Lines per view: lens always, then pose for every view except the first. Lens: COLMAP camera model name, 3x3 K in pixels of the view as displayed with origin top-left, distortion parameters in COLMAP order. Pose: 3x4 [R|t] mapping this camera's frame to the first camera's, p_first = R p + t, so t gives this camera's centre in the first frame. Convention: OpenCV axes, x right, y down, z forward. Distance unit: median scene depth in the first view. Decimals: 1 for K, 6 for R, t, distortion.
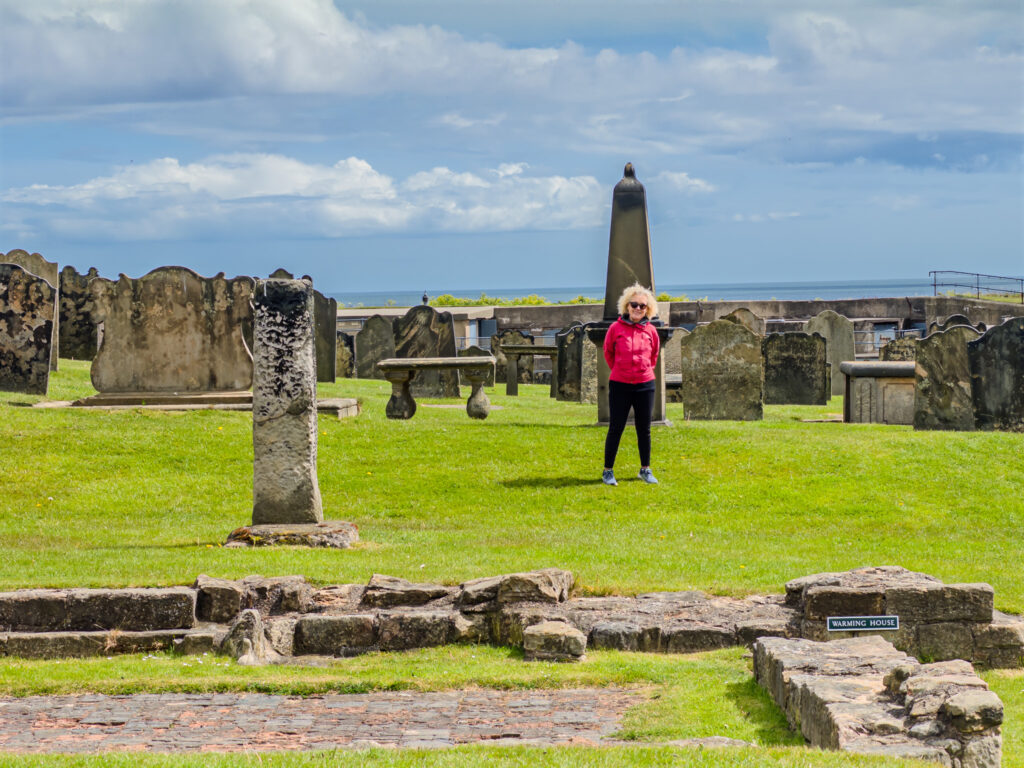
lens RADIAL K [[3001.5, 0, 512.5], [0, 3001.5, 384.2], [0, 0, 1]] dist [-0.066348, 0.000000]
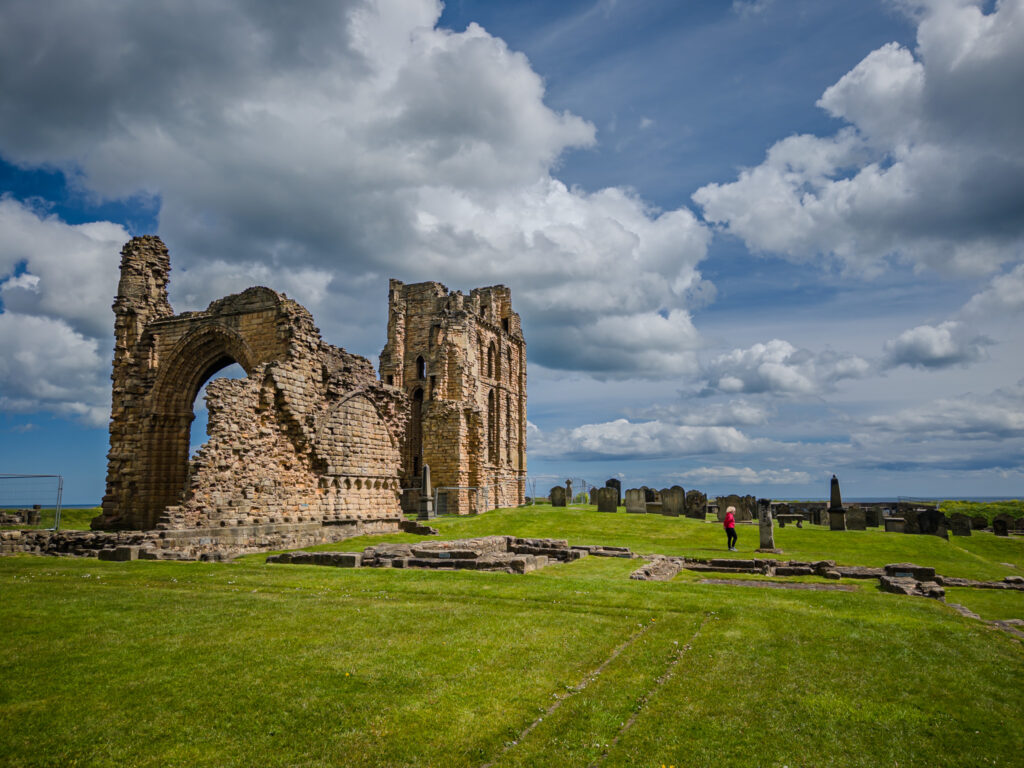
lens RADIAL K [[696.0, 0, 507.7], [0, 696.0, 385.4], [0, 0, 1]] dist [-0.003981, -0.005886]
pose [[0.938515, -0.036691, -0.343284, -0.064632], [-0.027325, 0.983323, -0.179806, 0.000091], [0.344156, 0.178131, 0.921860, -0.214849]]
